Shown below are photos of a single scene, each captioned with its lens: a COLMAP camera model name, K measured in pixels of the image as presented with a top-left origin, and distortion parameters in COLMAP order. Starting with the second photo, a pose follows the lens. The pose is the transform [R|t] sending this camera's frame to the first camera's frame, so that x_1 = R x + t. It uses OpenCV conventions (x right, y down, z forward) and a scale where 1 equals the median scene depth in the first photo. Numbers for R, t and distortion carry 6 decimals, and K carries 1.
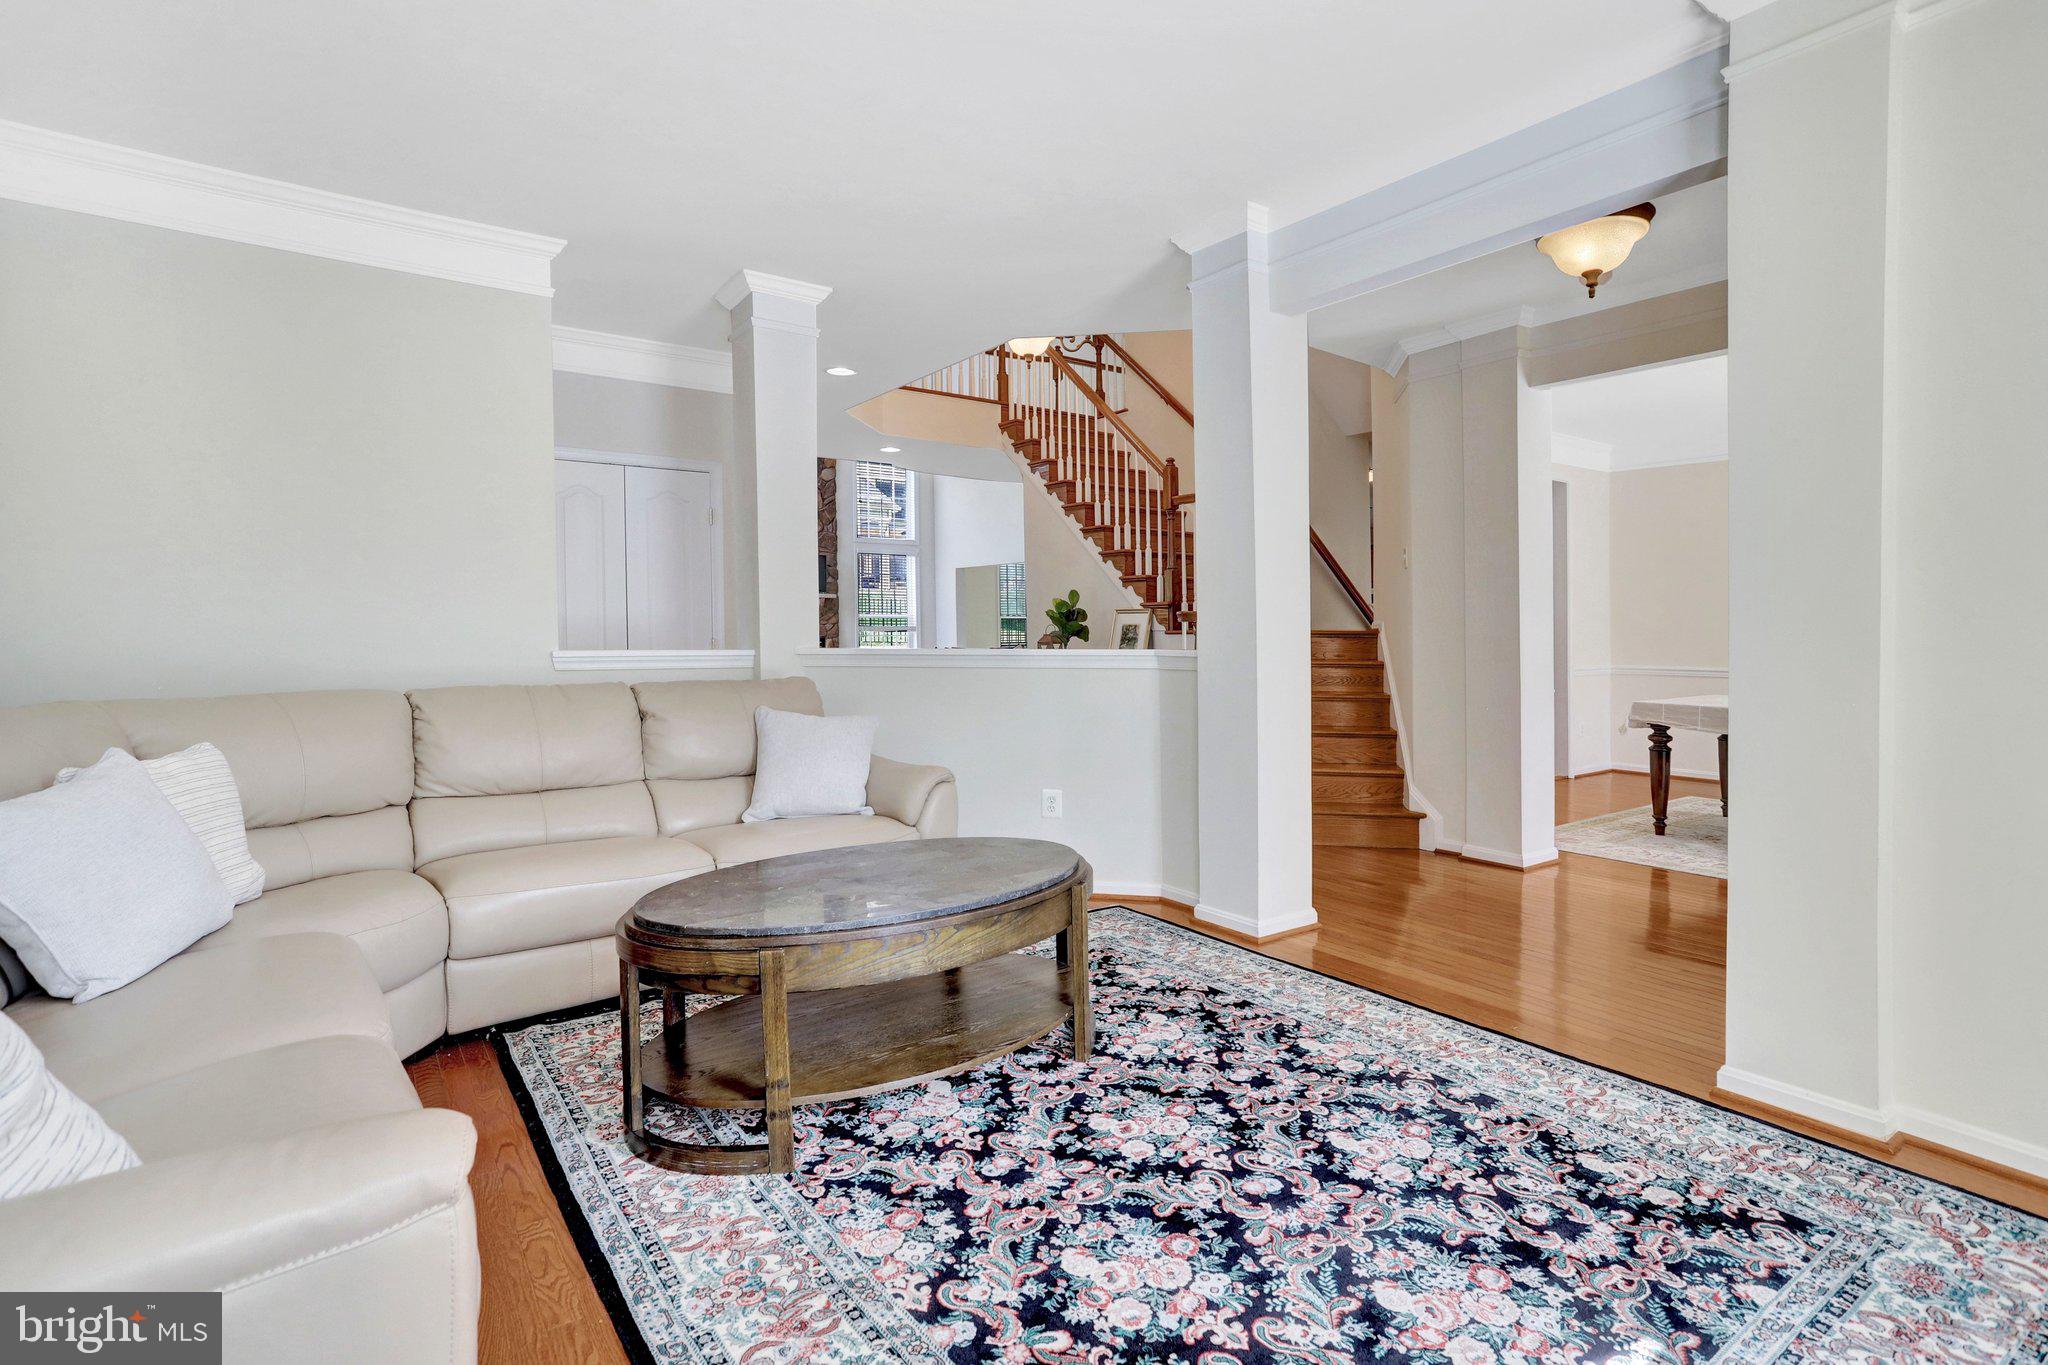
lens RADIAL K [[998.0, 0, 1030.0], [0, 998.0, 676.4], [0, 0, 1]] dist [-0.028743, 0.021368]
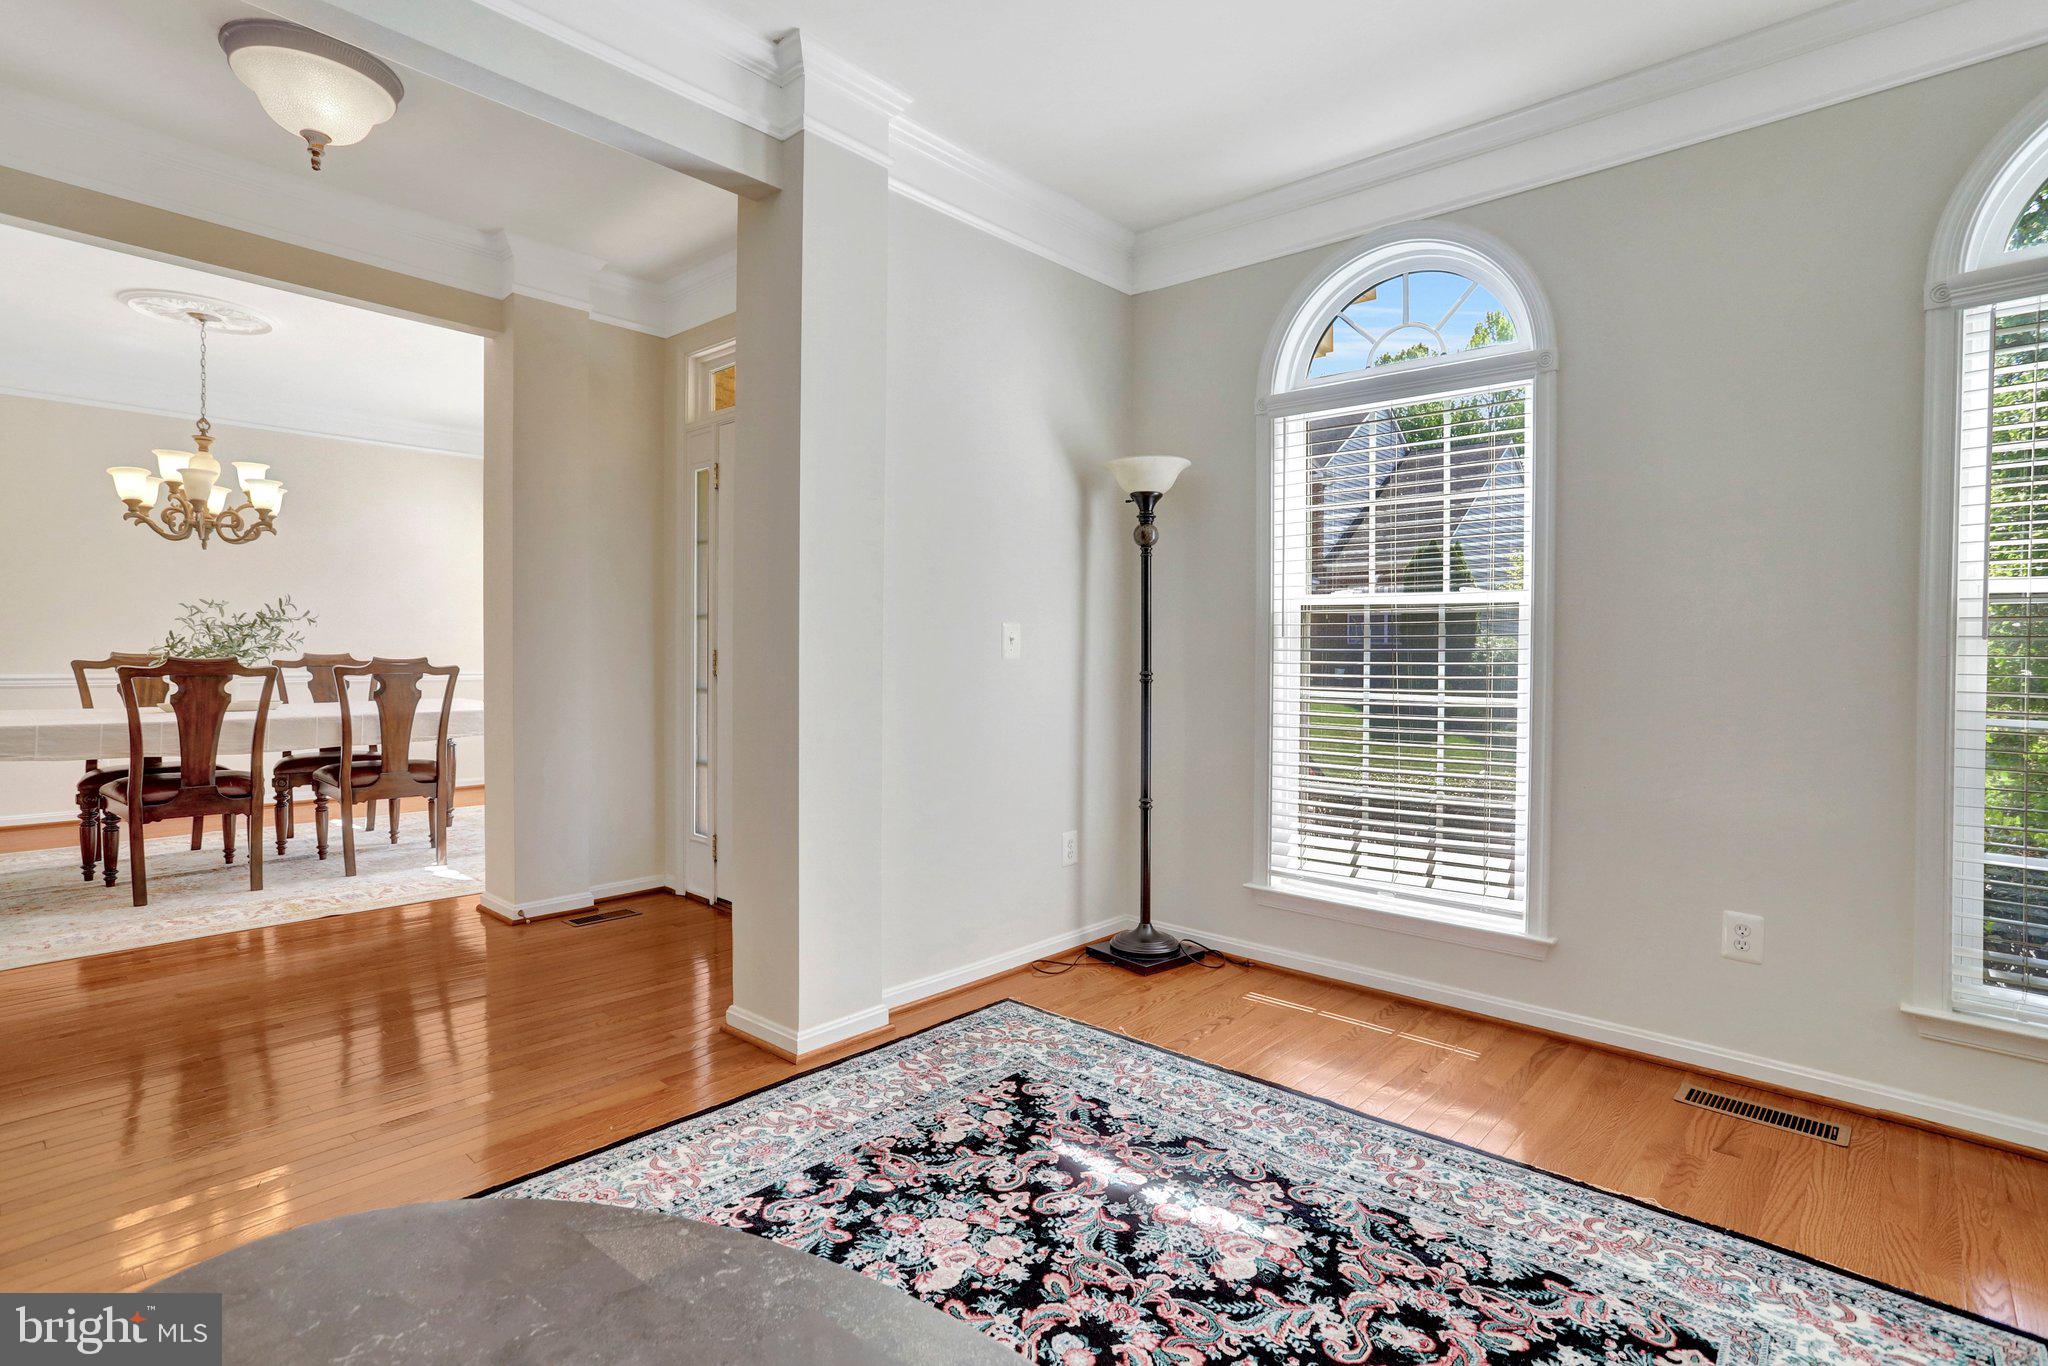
lens RADIAL K [[998.0, 0, 1031.3], [0, 998.0, 665.5], [0, 0, 1]] dist [-0.028743, 0.021368]
pose [[-0.231835, -0.020607, 0.972537, -0.509361], [0.021279, 0.999429, 0.026249, -0.041437], [-0.972522, 0.026780, -0.231265, 1.228329]]
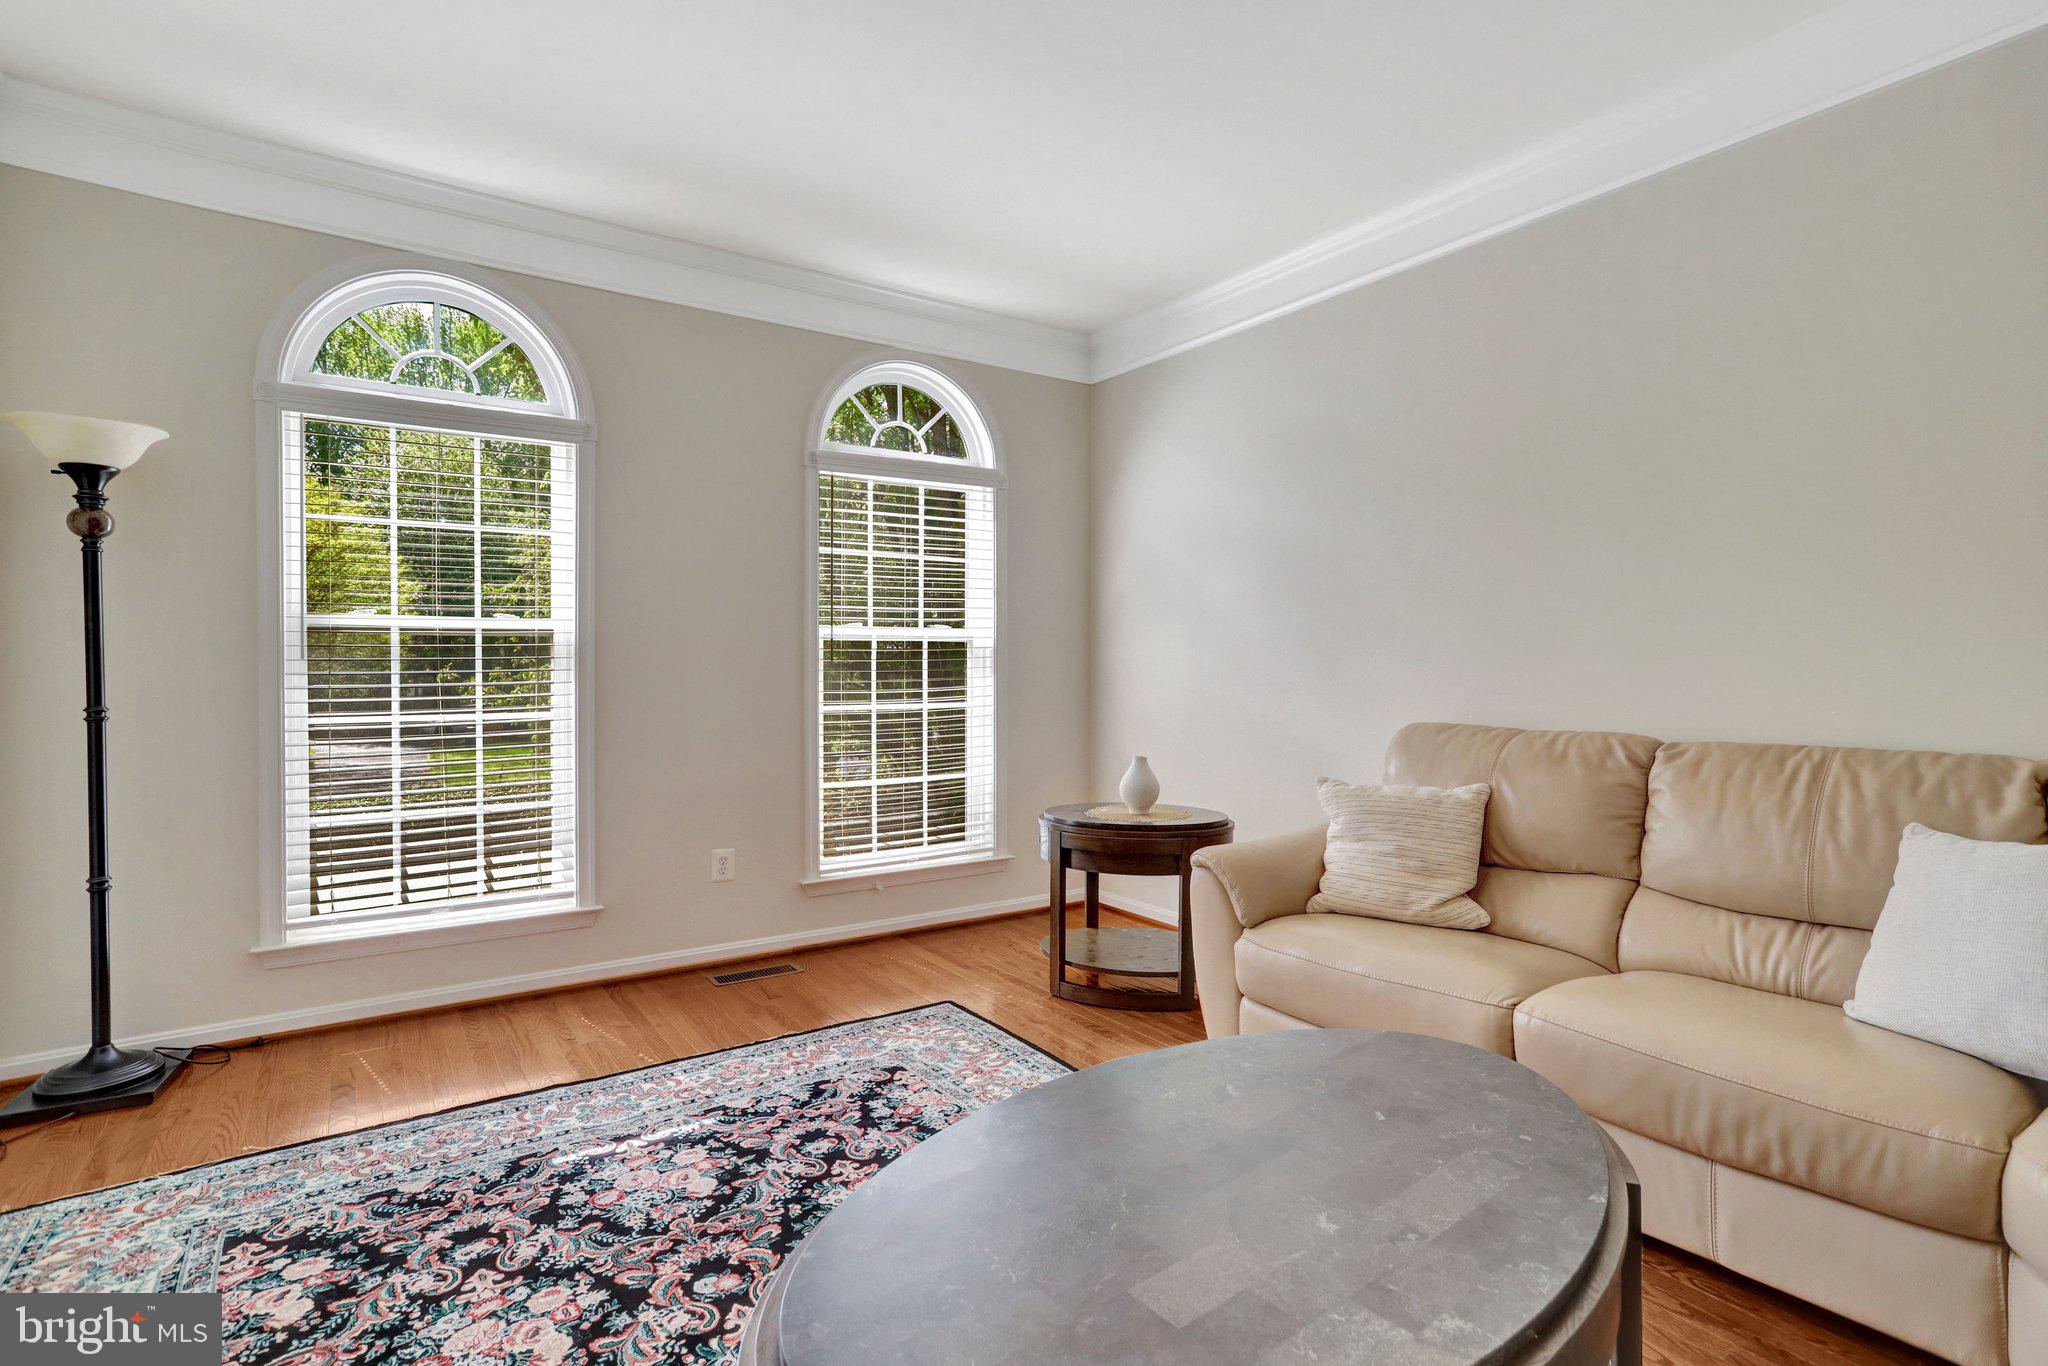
lens RADIAL K [[998.0, 0, 1019.1], [0, 998.0, 675.4], [0, 0, 1]] dist [-0.028743, 0.021368]
pose [[-0.999951, -0.000368, 0.009844, -0.049641], [0.000086, 0.998936, 0.046116, -0.082961], [-0.009851, 0.046114, -0.998888, 1.923003]]
